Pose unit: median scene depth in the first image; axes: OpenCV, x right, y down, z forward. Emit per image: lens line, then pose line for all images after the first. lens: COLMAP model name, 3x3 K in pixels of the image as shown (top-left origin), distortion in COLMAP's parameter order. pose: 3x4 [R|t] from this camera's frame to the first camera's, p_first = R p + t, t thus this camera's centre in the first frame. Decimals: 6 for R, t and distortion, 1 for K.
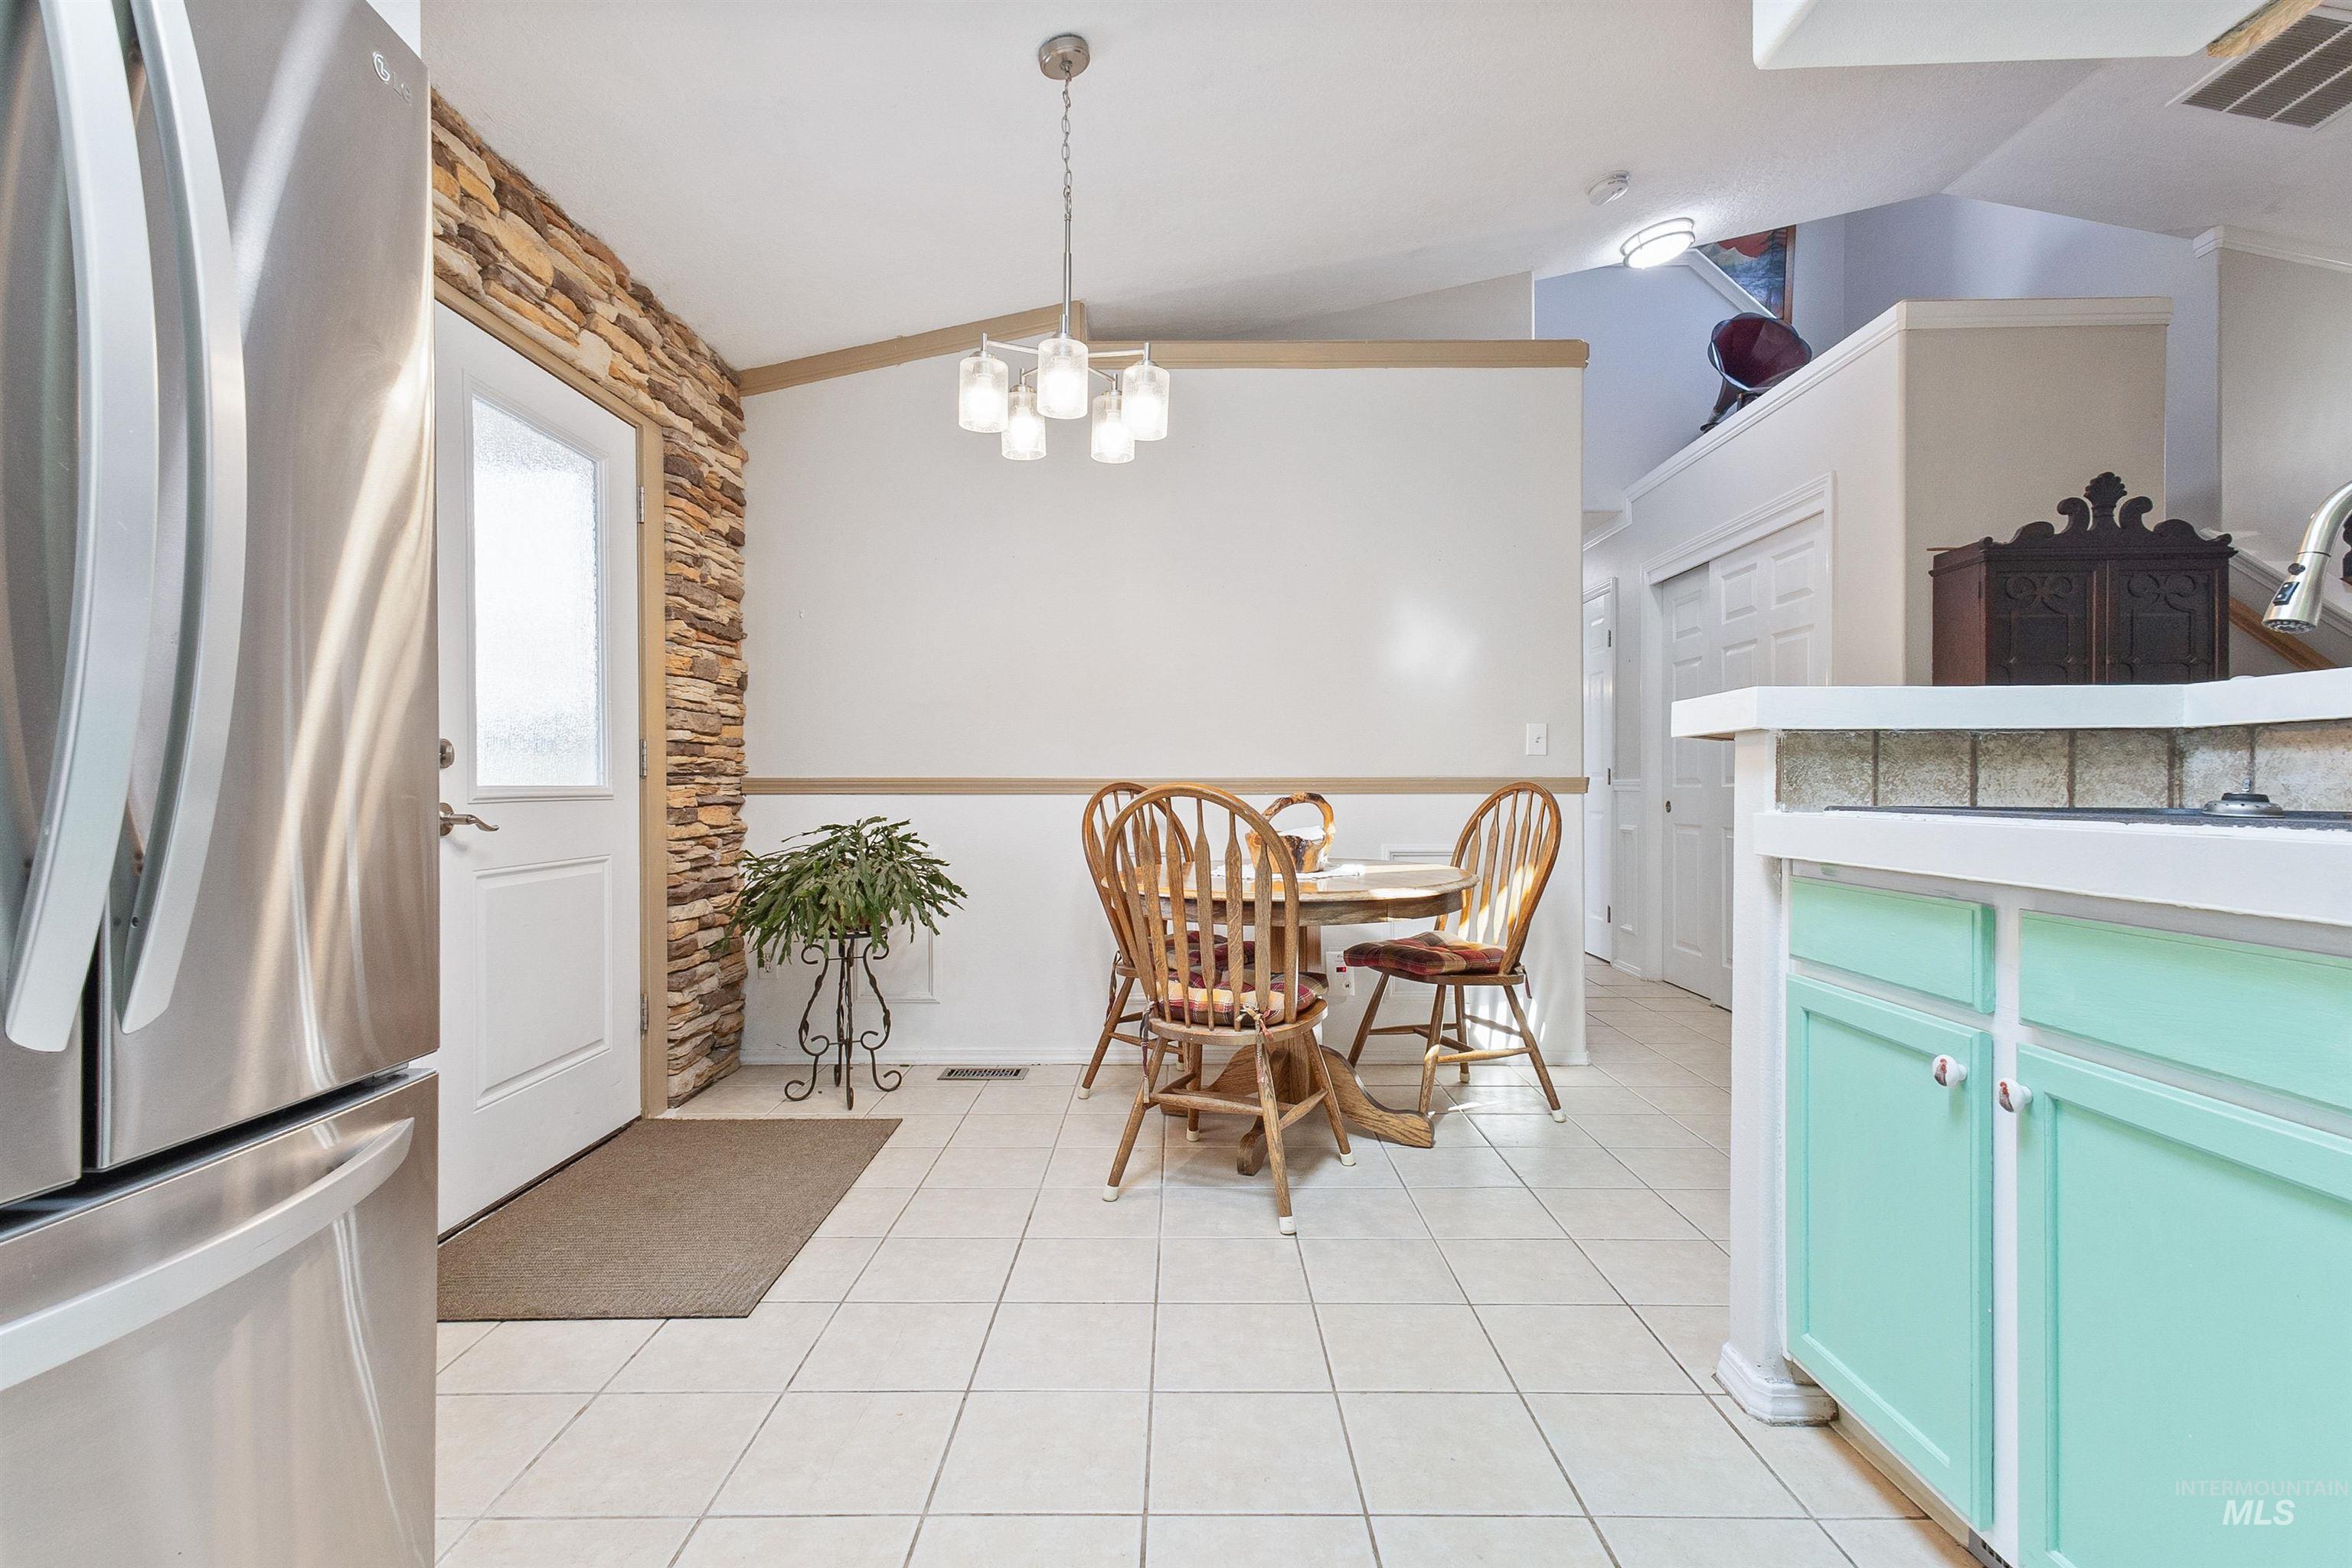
lens RADIAL K [[1104.3, 0, 1166.0], [0, 1104.3, 775.3], [0, 0, 1]] dist [0.017363, 0.000079]
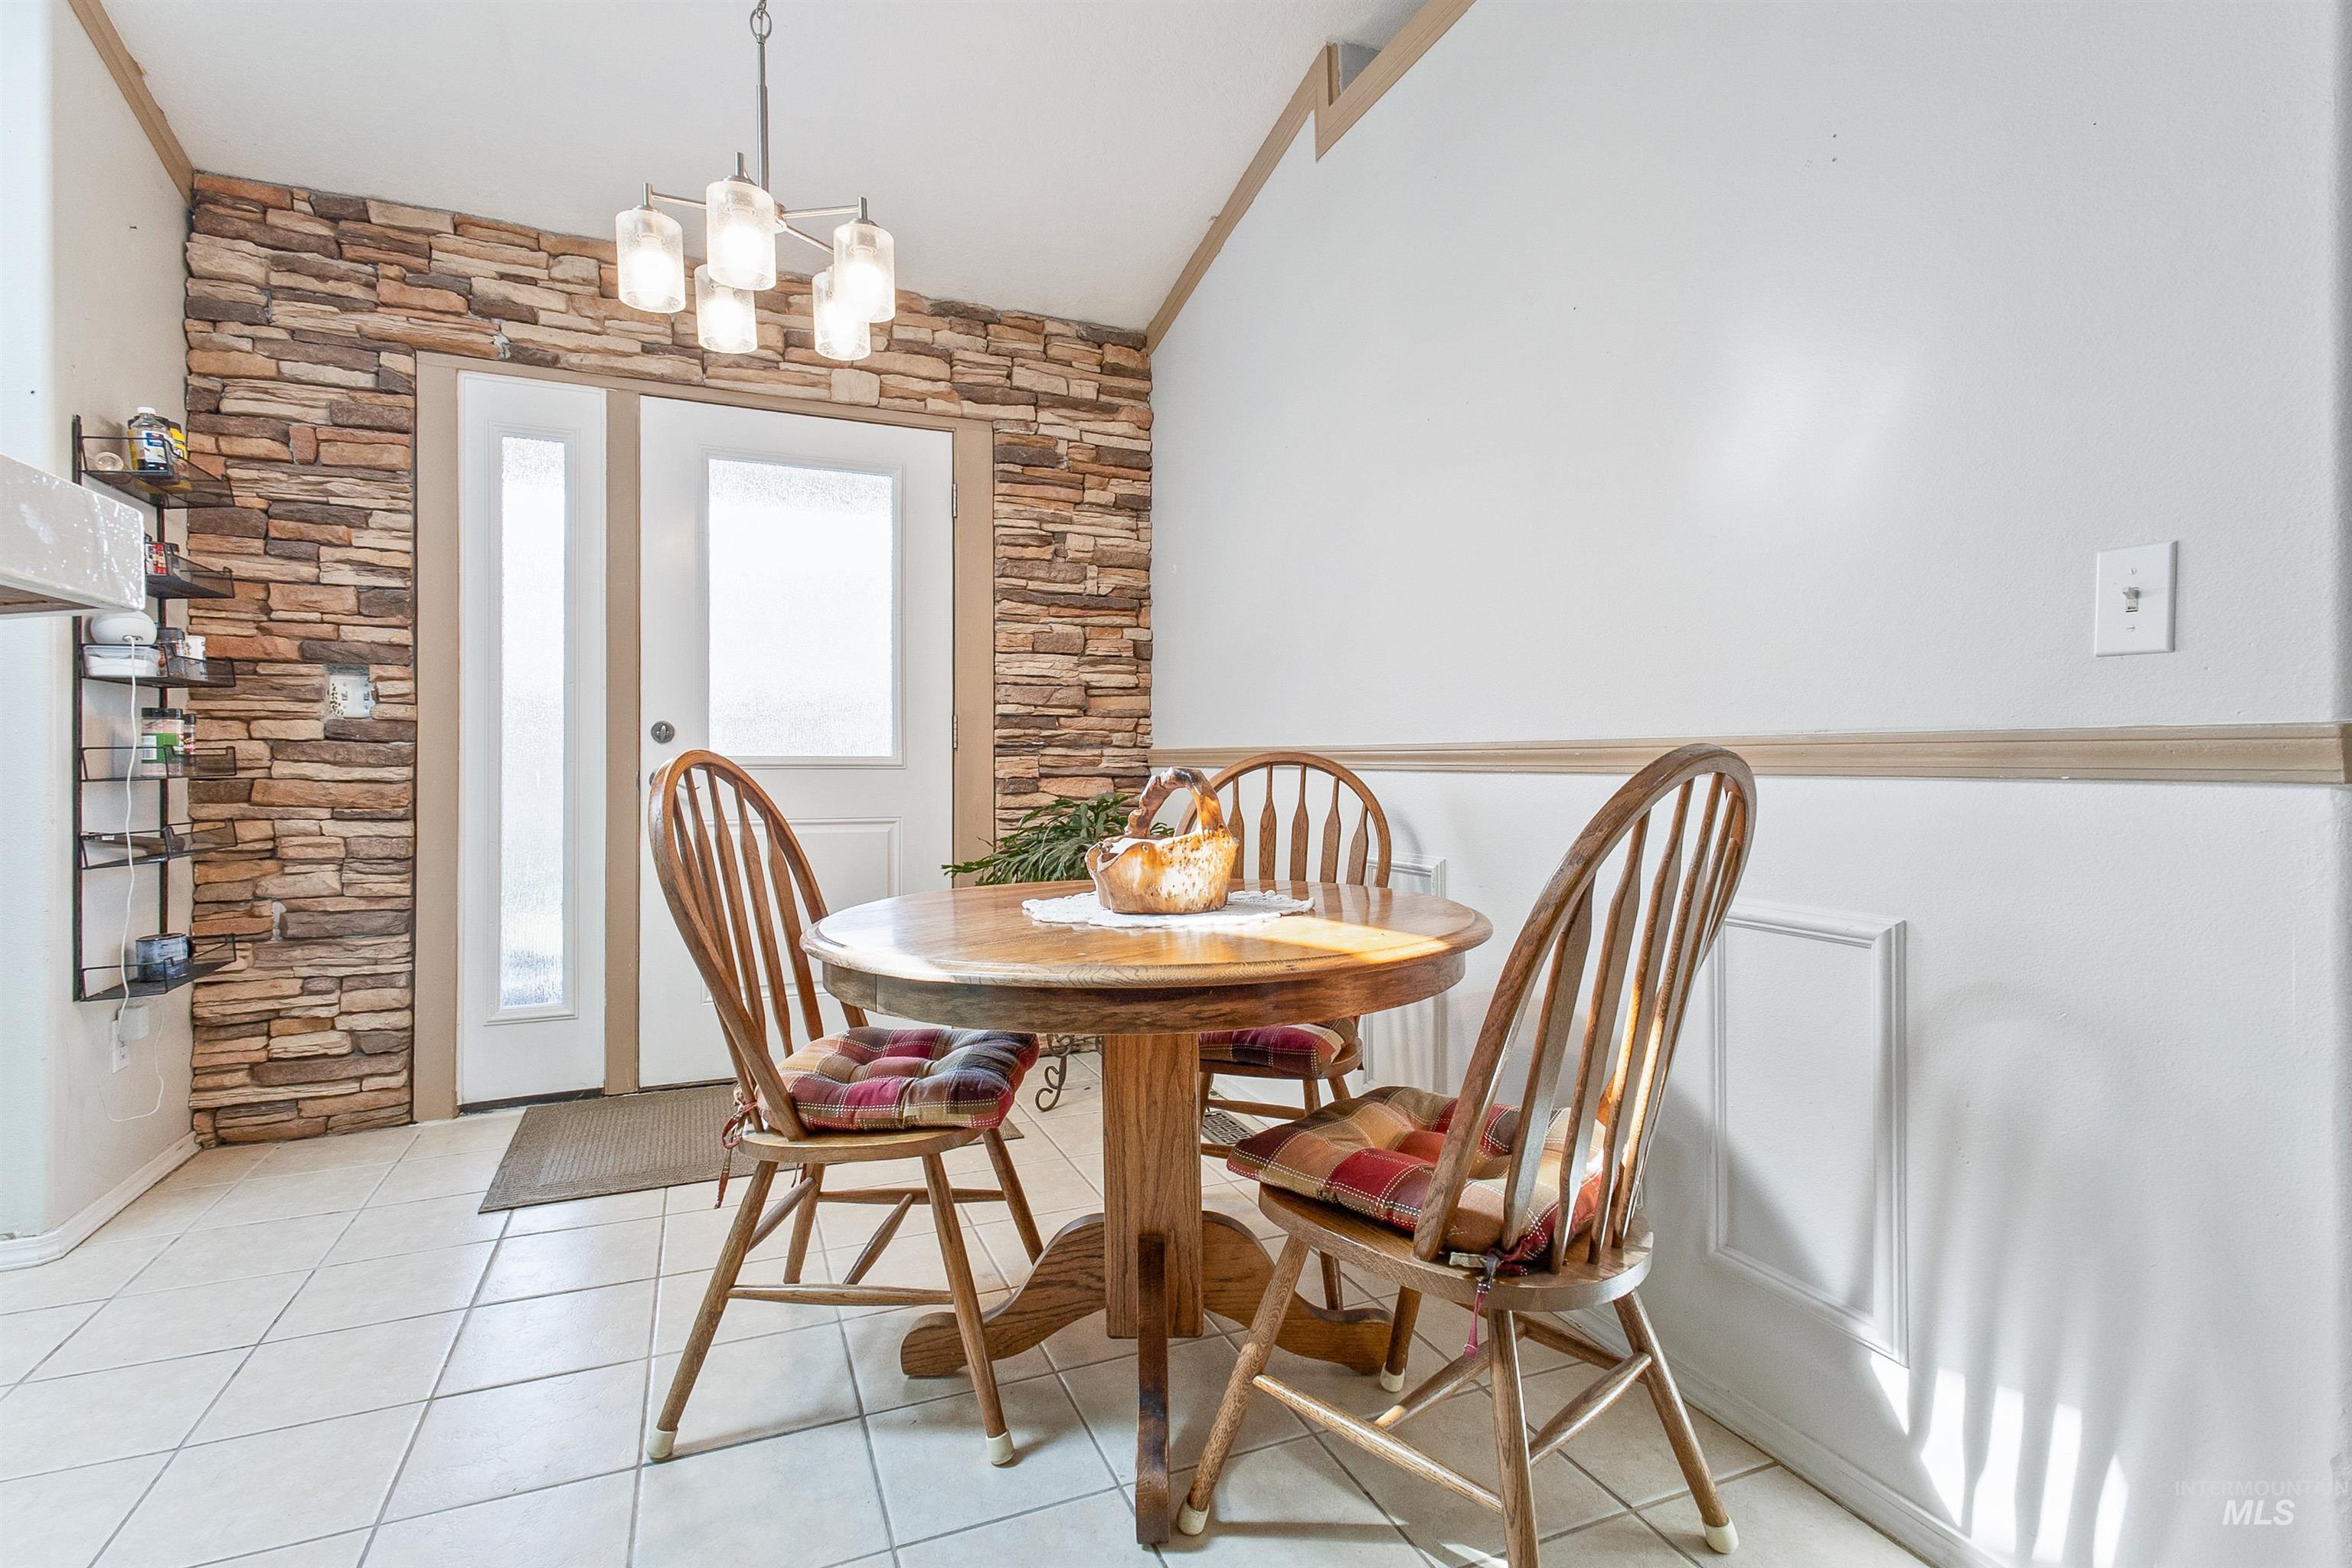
lens RADIAL K [[1104.3, 0, 1166.0], [0, 1104.3, 775.3], [0, 0, 1]] dist [0.017363, 0.000079]
pose [[0.391488, 0.012695, -0.920095, 0.572706], [0.006312, 0.999844, 0.016481, 0.010108], [0.920161, -0.012260, 0.391347, 0.700374]]
